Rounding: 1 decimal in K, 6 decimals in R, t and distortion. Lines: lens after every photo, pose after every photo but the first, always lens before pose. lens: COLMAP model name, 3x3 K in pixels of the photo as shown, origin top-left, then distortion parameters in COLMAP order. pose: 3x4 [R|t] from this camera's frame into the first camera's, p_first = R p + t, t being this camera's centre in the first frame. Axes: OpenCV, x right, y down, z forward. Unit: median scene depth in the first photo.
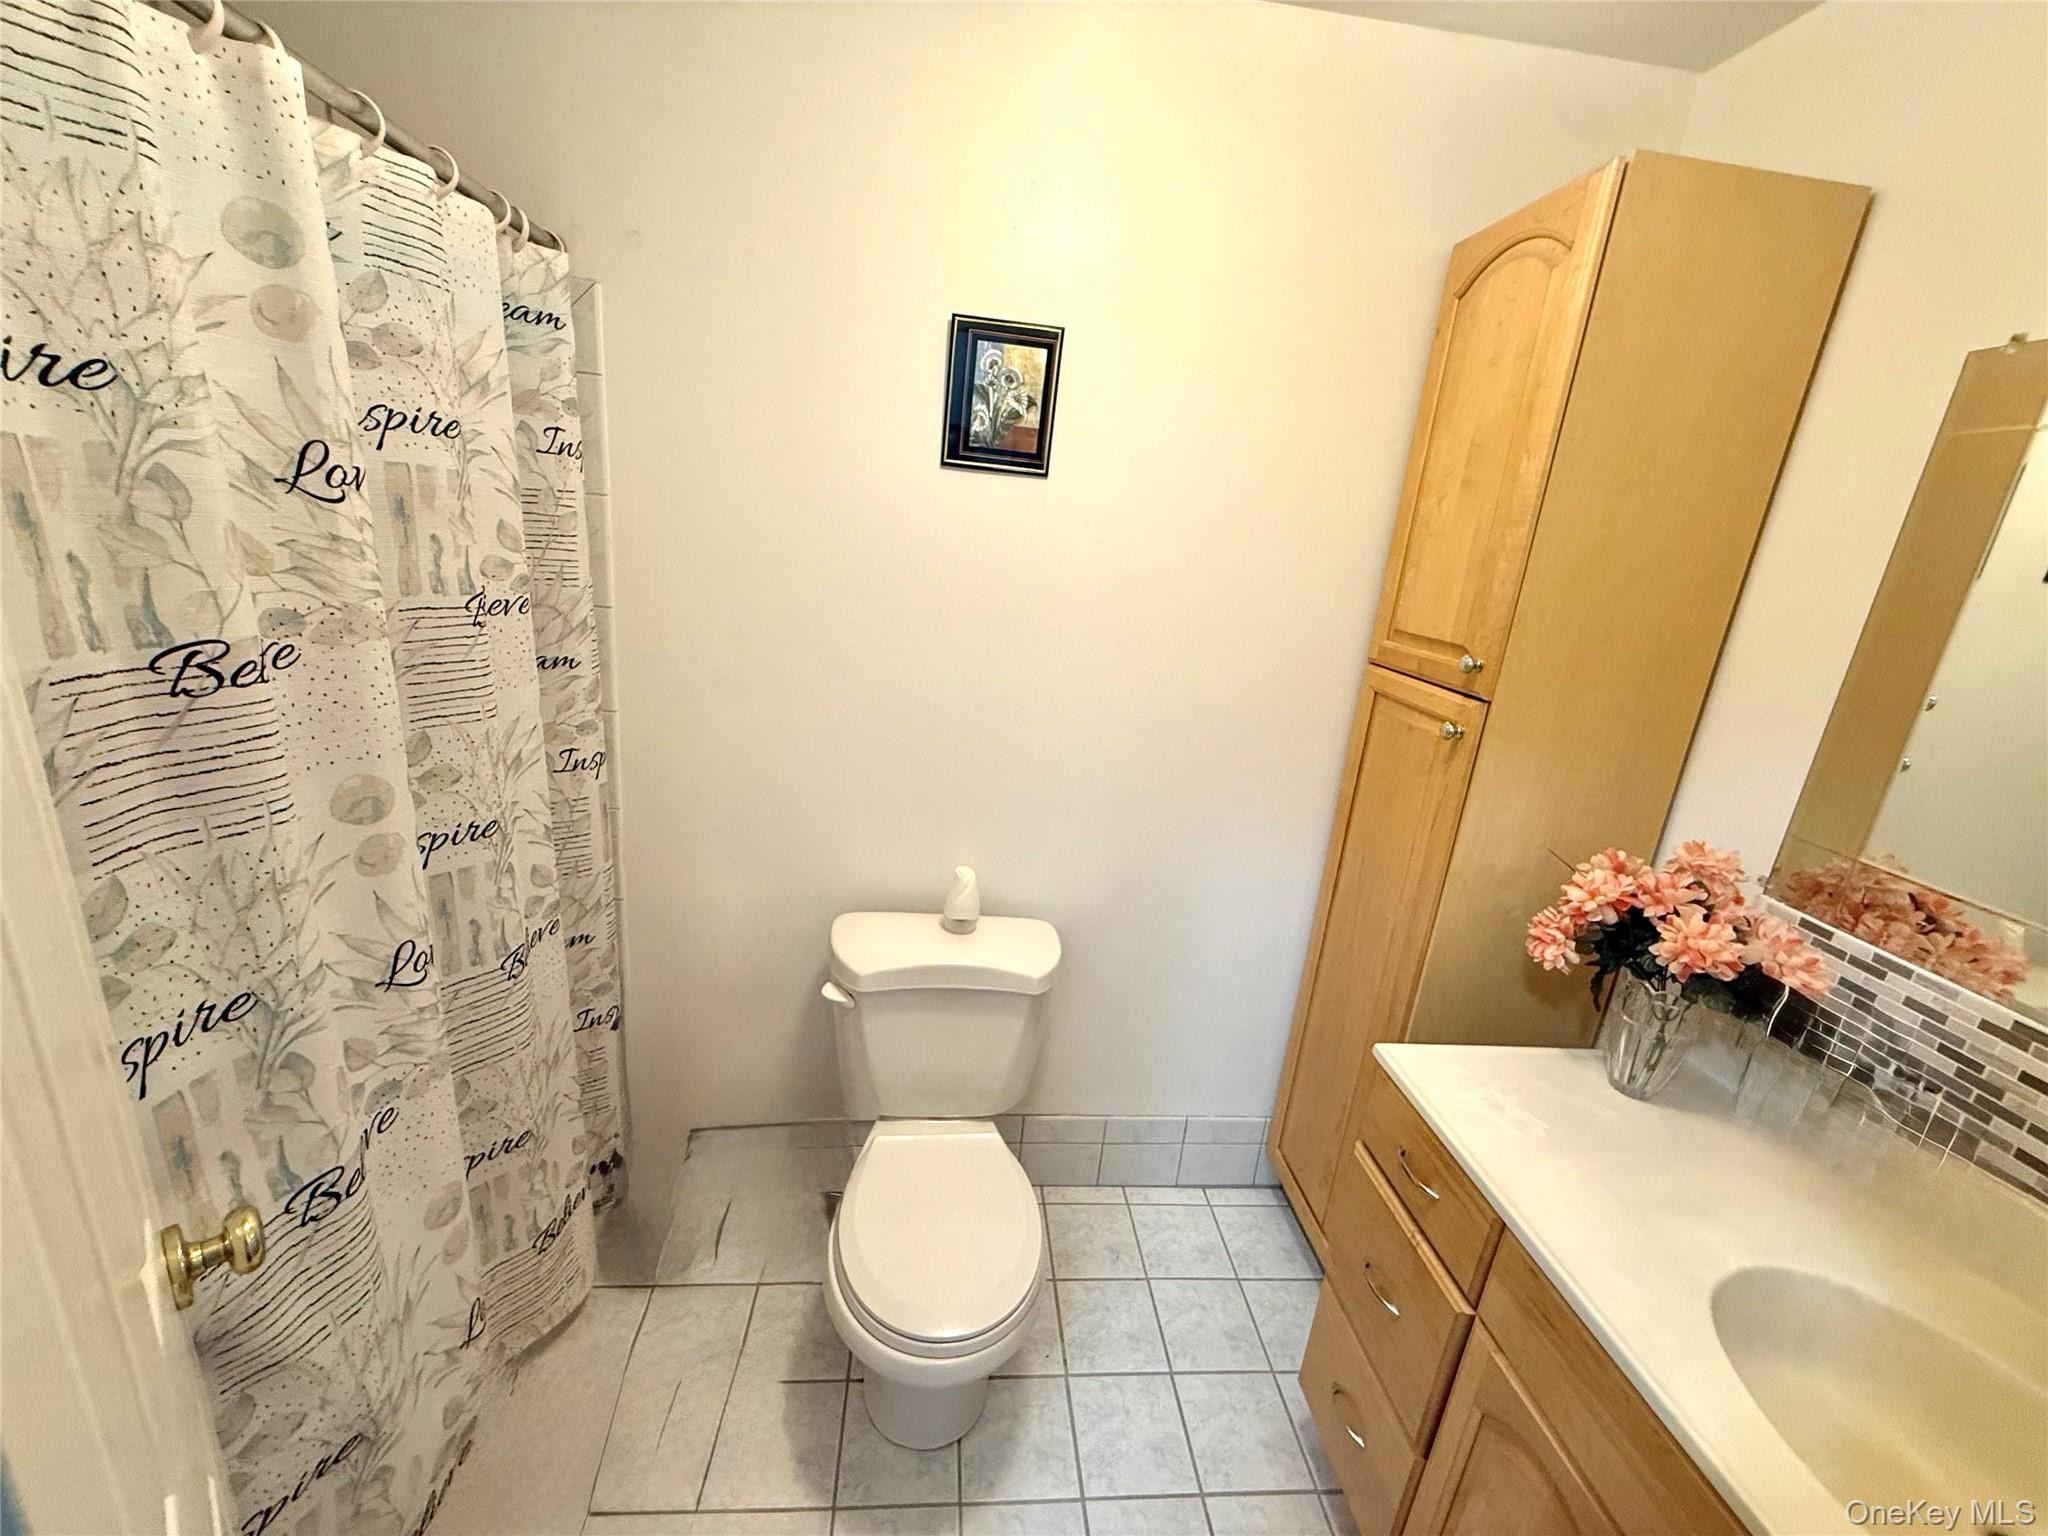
lens RADIAL K [[815.6, 0, 1017.4], [0, 815.6, 766.7], [0, 0, 1]] dist [-0.000967, 0.000382]
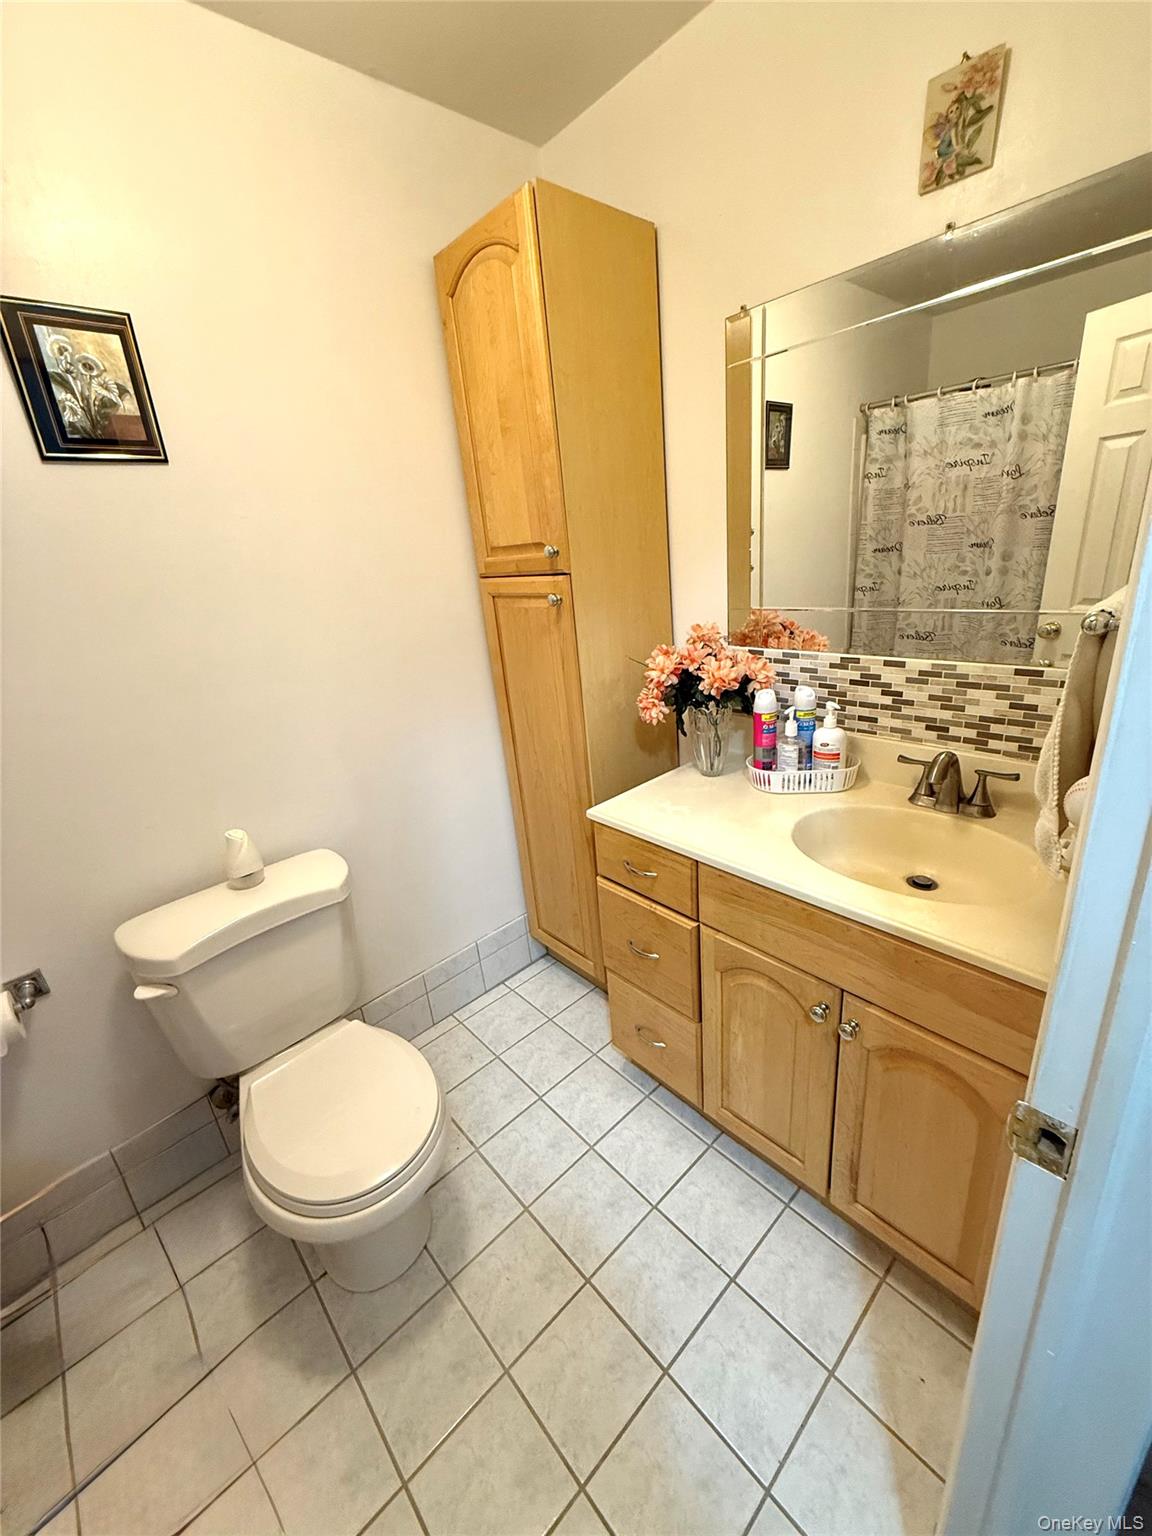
lens RADIAL K [[609.1, 0, 575.6], [0, 609.1, 763.9], [0, 0, 1]] dist [-0.001065, 0.000321]
pose [[0.779662, -0.356915, 0.514527, -0.112502], [0.327131, 0.932781, 0.151345, 0.079745], [-0.533959, 0.050320, 0.844012, 0.062010]]
